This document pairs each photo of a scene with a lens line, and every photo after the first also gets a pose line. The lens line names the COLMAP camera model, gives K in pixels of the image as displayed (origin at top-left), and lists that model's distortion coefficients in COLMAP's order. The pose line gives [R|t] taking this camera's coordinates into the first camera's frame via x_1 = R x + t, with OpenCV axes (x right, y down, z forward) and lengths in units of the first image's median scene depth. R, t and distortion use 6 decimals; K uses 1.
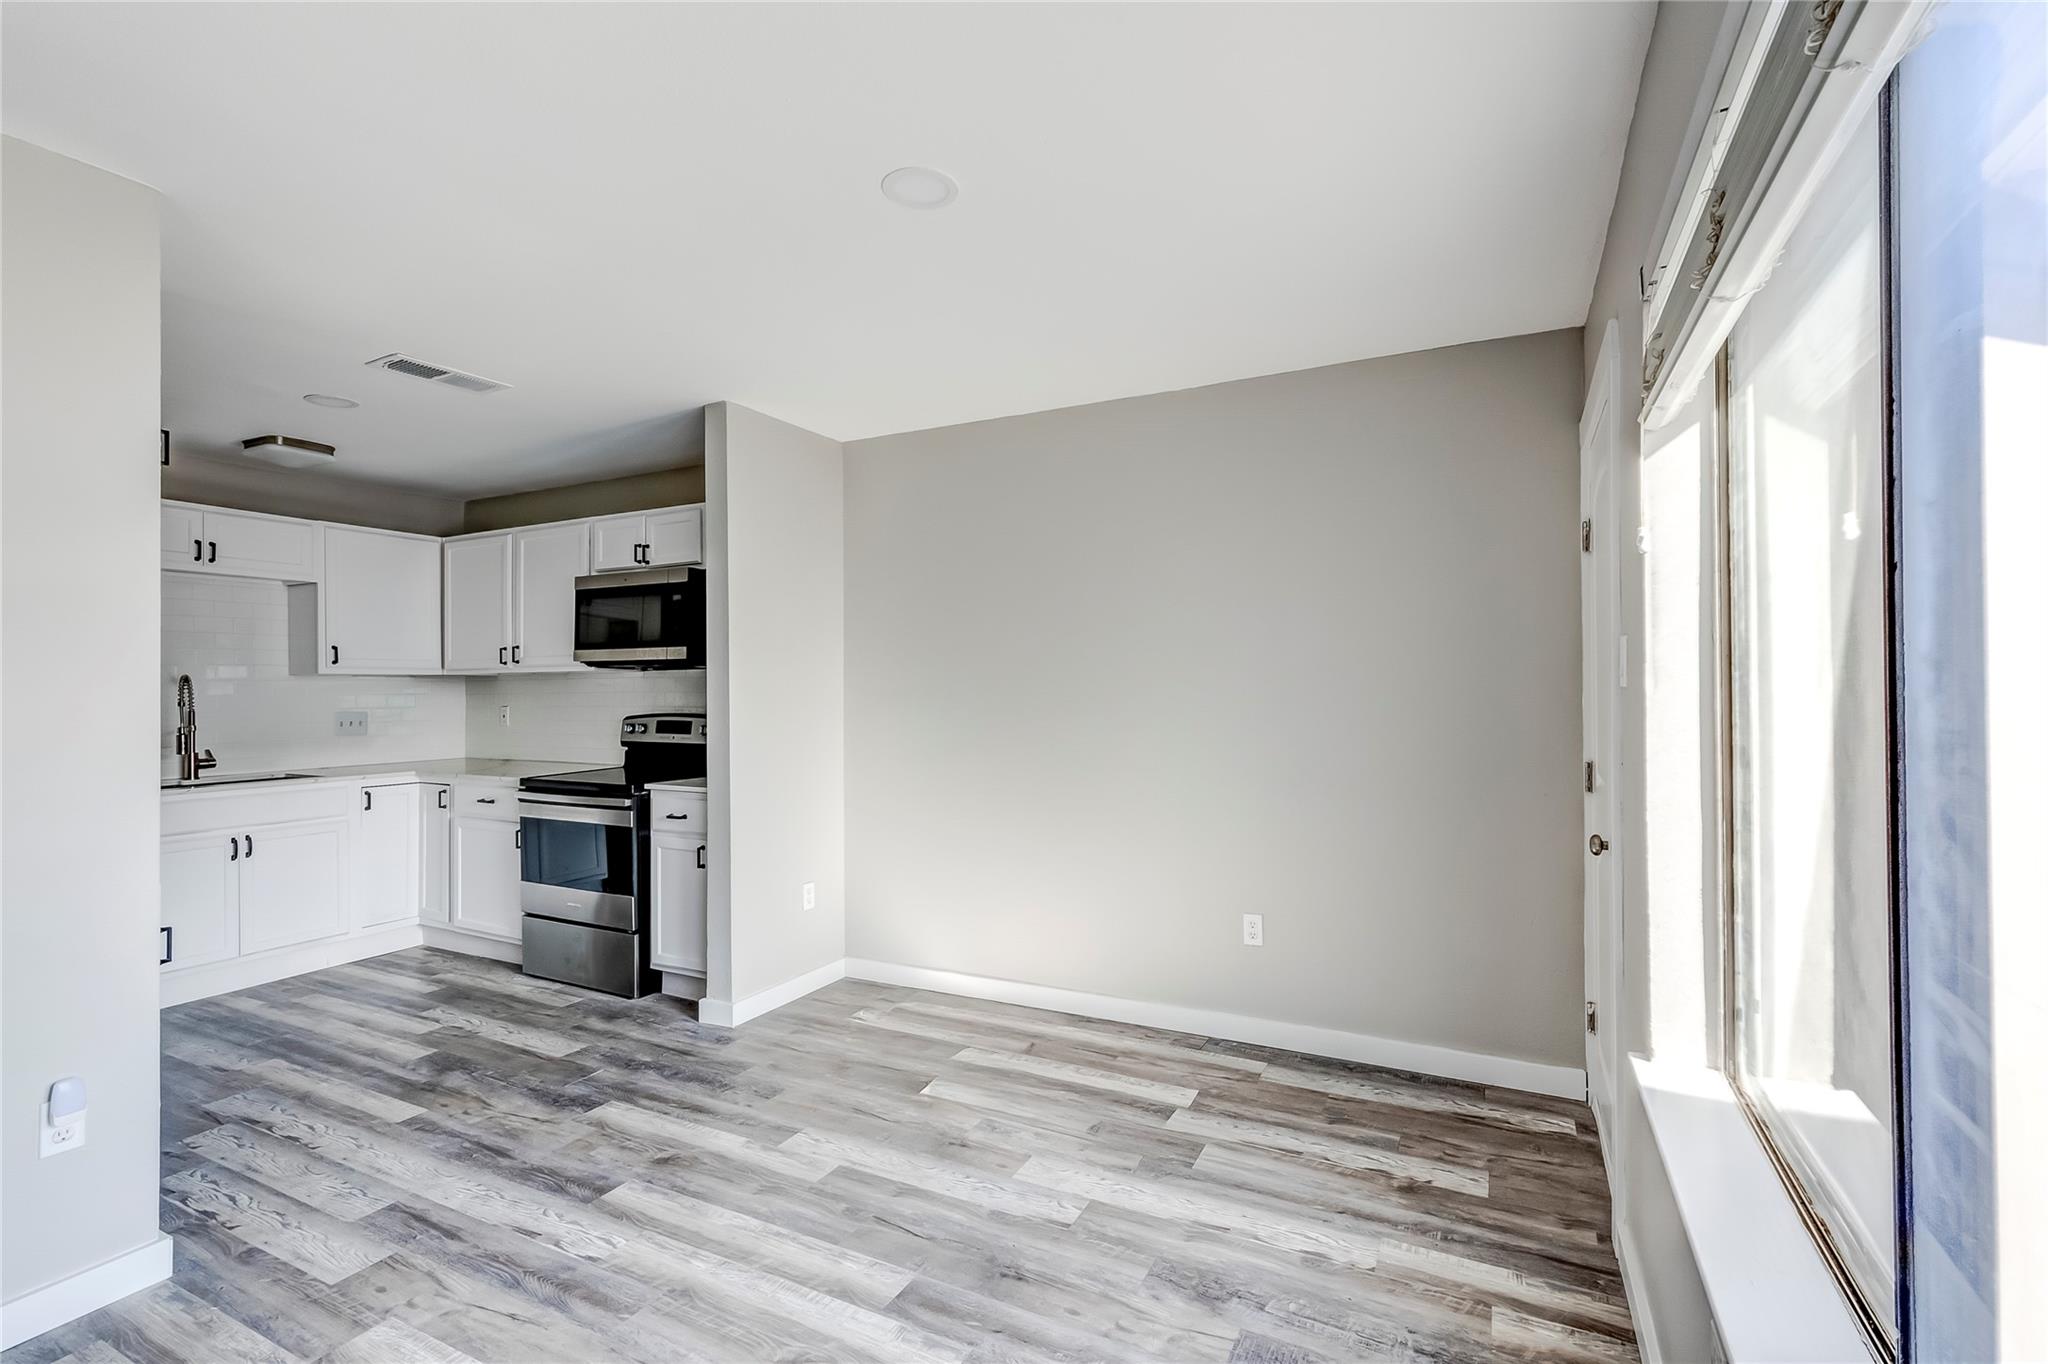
lens RADIAL K [[939.3, 0, 1026.6], [0, 939.3, 684.7], [0, 0, 1]] dist [0.003861, 0.000056]
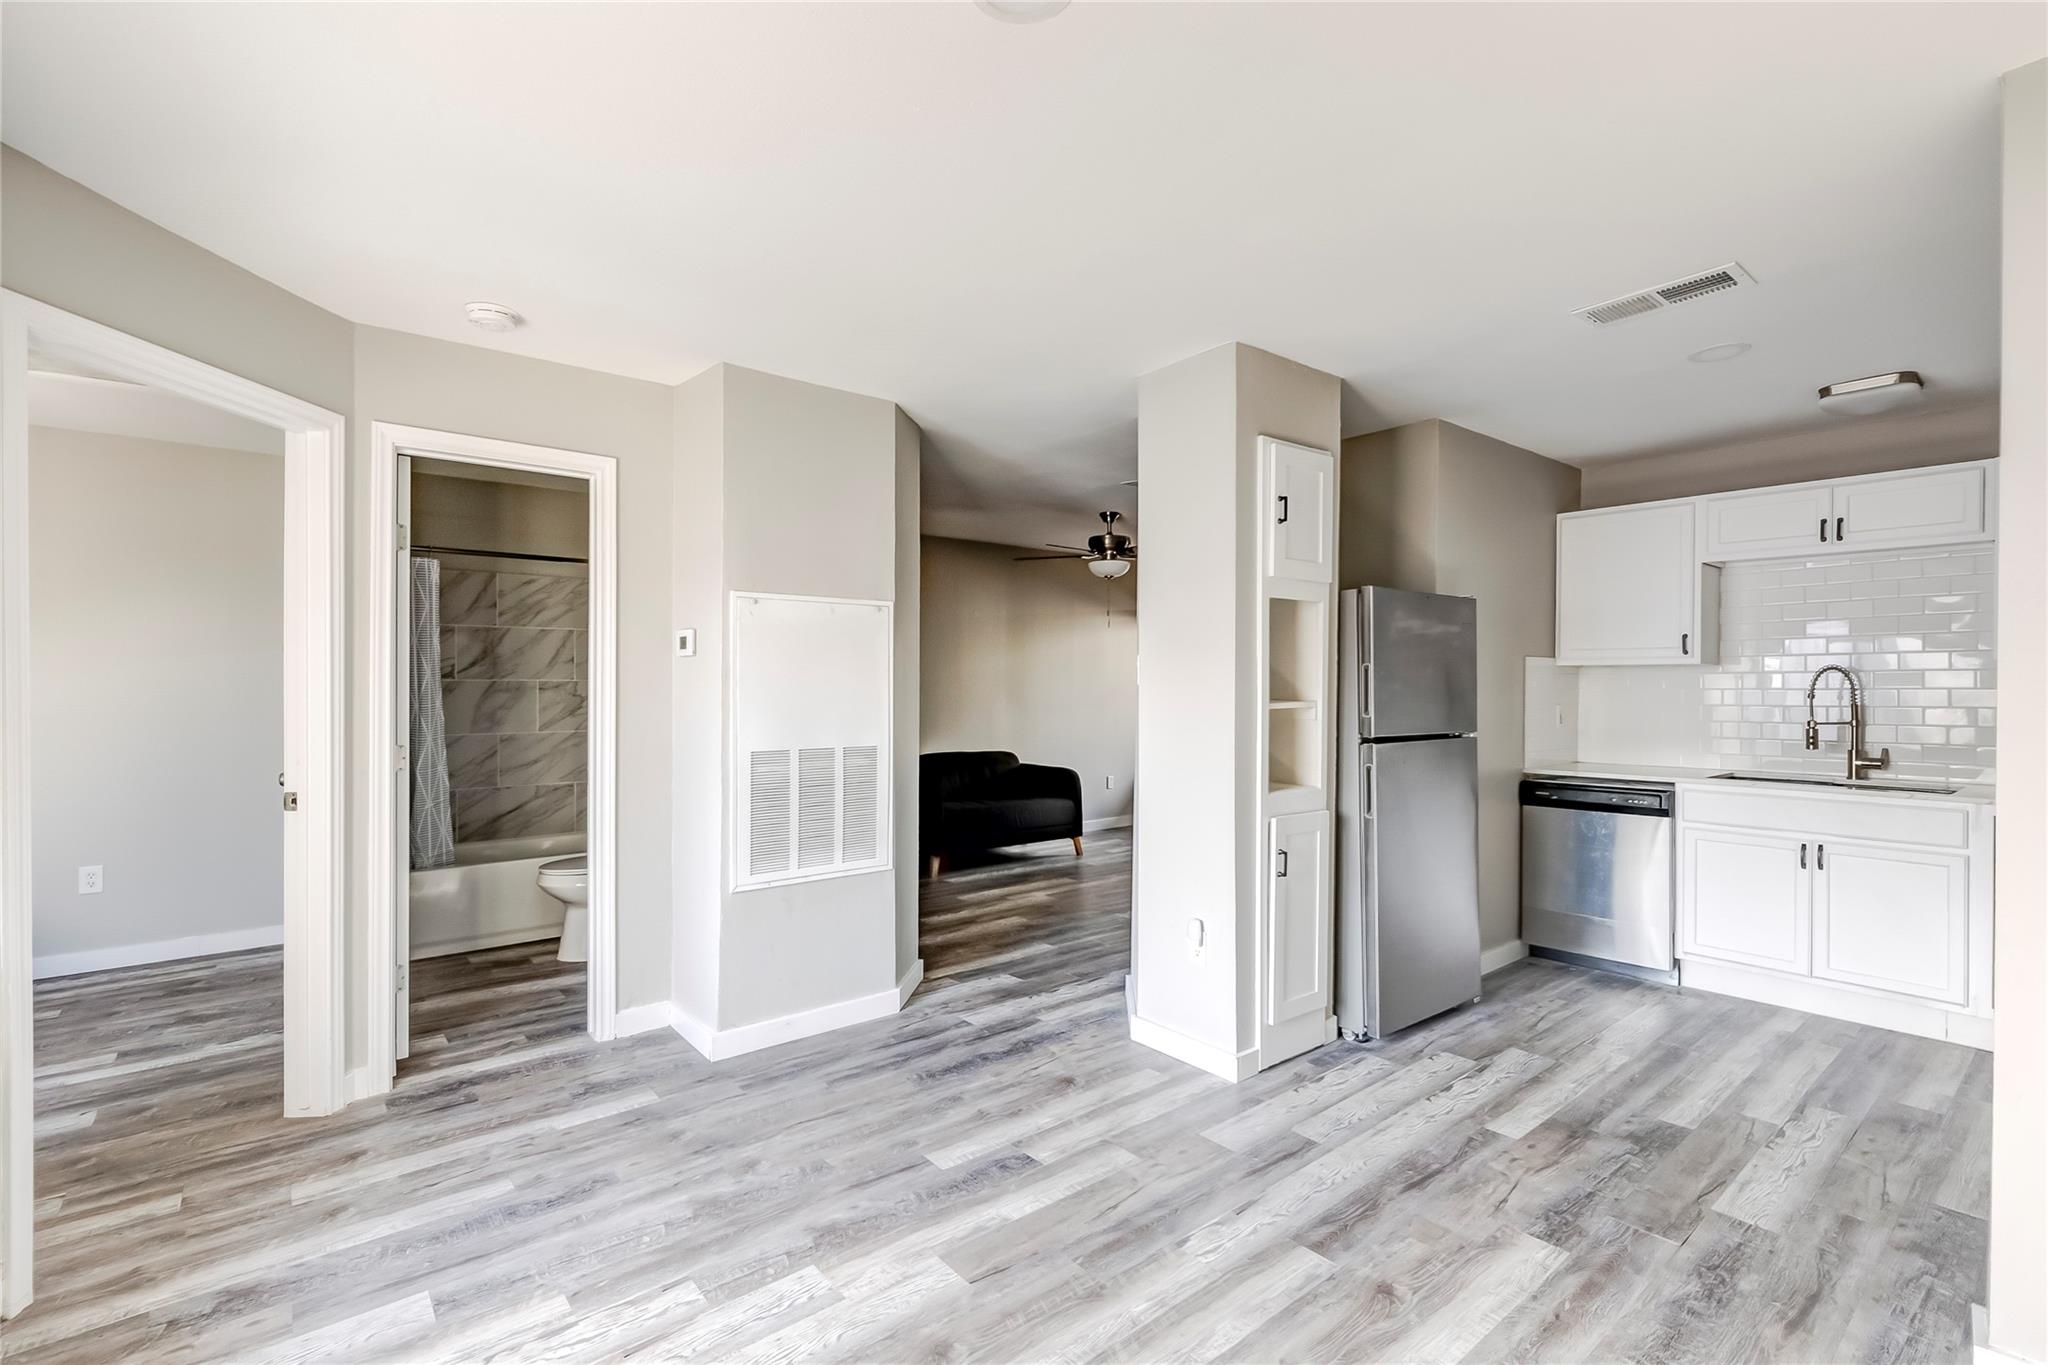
lens RADIAL K [[939.3, 0, 1026.6], [0, 939.3, 685.2], [0, 0, 1]] dist [0.003861, 0.000056]
pose [[-0.395855, 0.010764, -0.918250, 0.368429], [-0.000068, 0.999931, 0.011751, -0.000674], [0.918313, 0.004714, -0.395826, 0.870939]]
